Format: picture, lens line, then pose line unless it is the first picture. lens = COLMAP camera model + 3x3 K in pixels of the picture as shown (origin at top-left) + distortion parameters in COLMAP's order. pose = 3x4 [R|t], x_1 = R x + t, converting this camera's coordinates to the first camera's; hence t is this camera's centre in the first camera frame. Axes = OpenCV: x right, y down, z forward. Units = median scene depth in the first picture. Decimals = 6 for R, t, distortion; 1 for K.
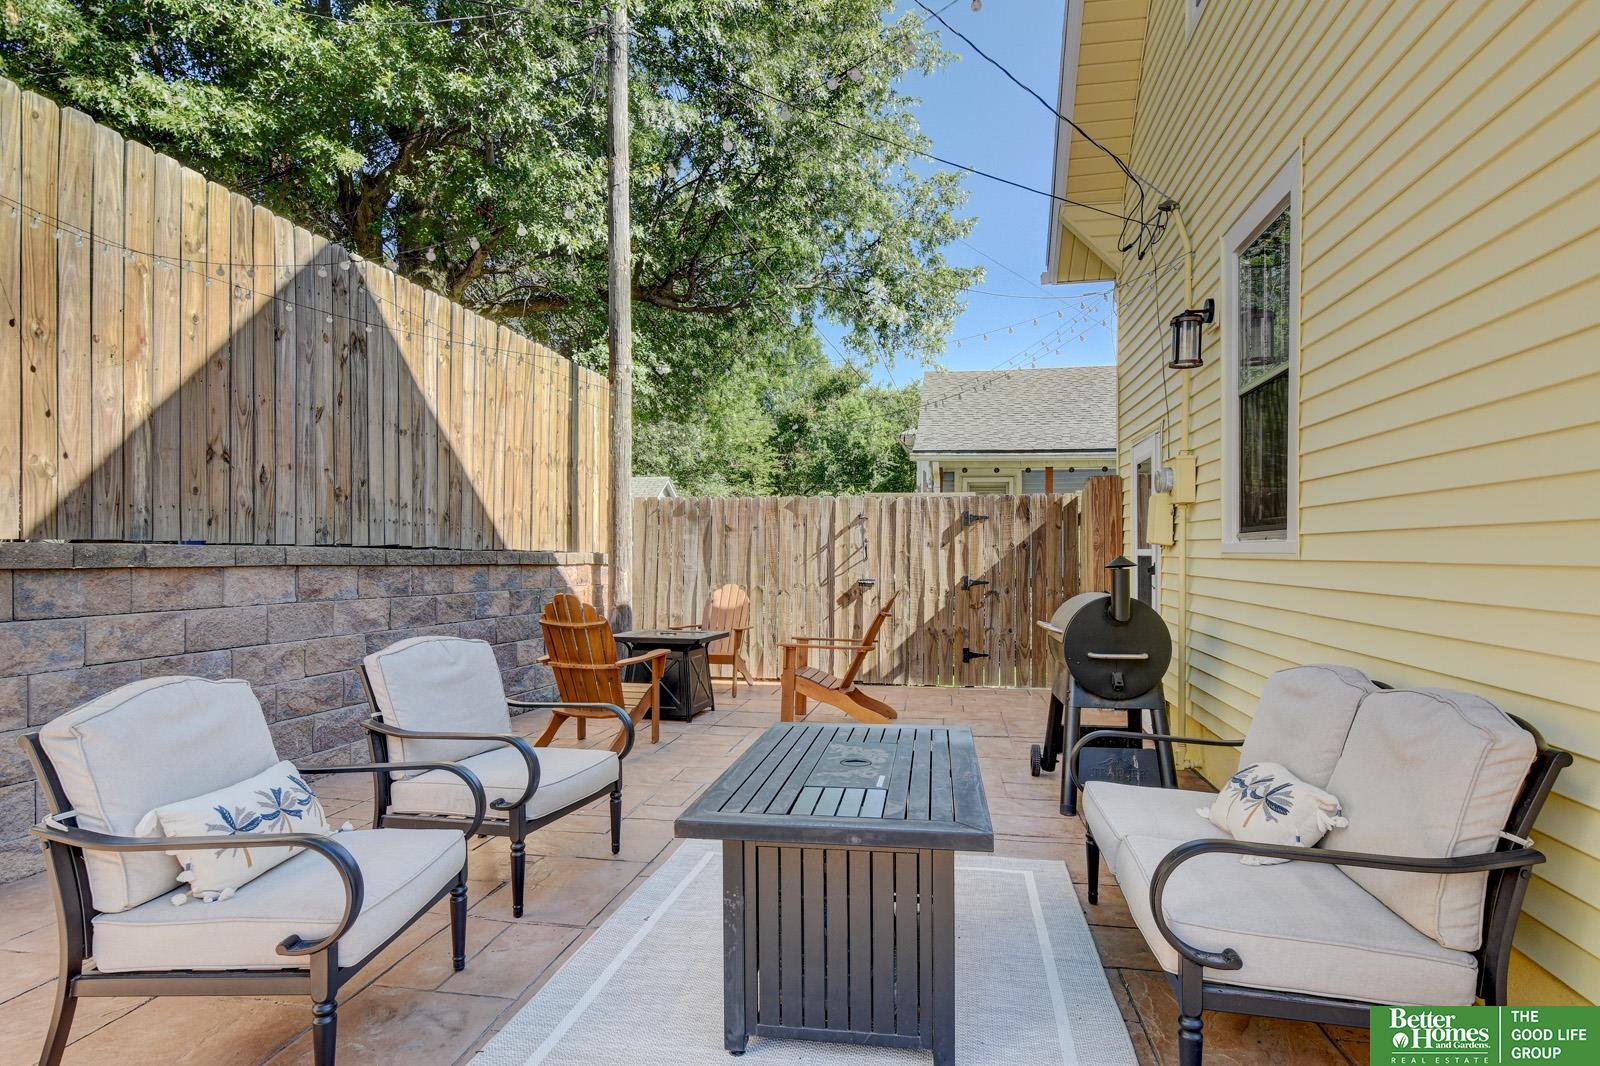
lens RADIAL K [[837.4, 0, 803.4], [0, 837.4, 556.8], [0, 0, 1]] dist [0.000578, -0.000109]
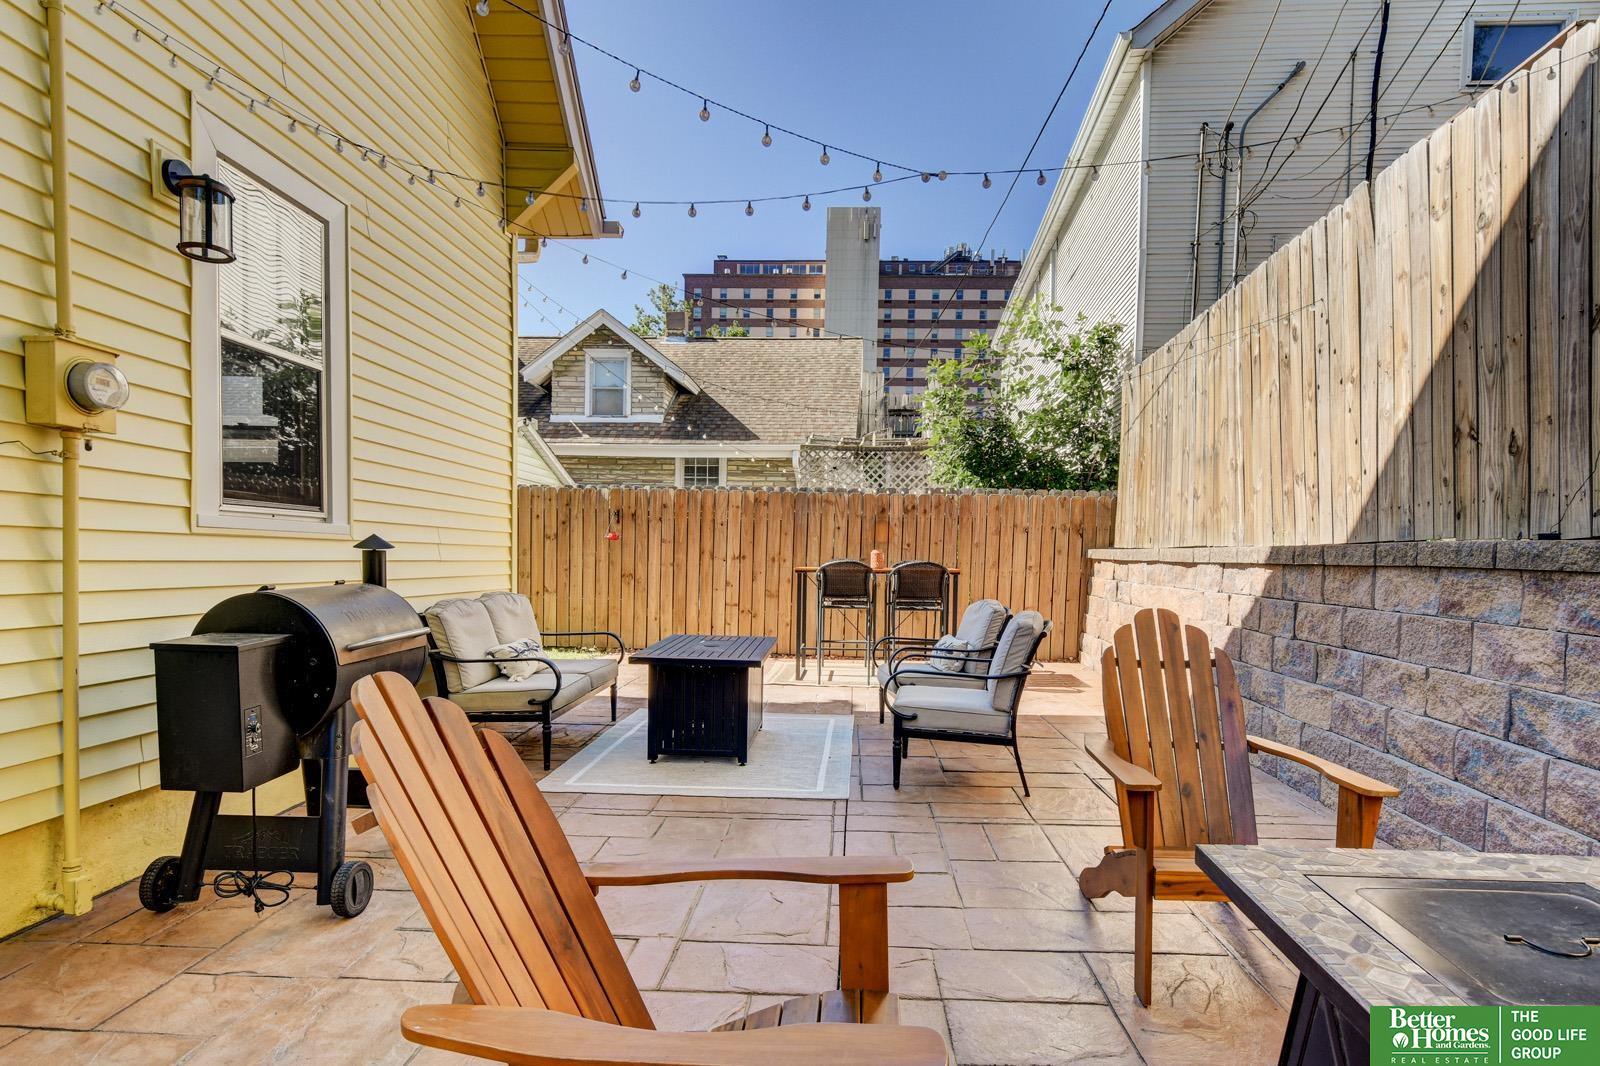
lens RADIAL K [[837.4, 0, 803.4], [0, 837.4, 556.8], [0, 0, 1]] dist [0.000578, -0.000109]
pose [[-0.993222, -0.007244, -0.116007, 0.050261], [-0.007578, 0.999968, 0.002433, 0.003390], [0.115985, 0.003295, -0.993245, 1.717366]]
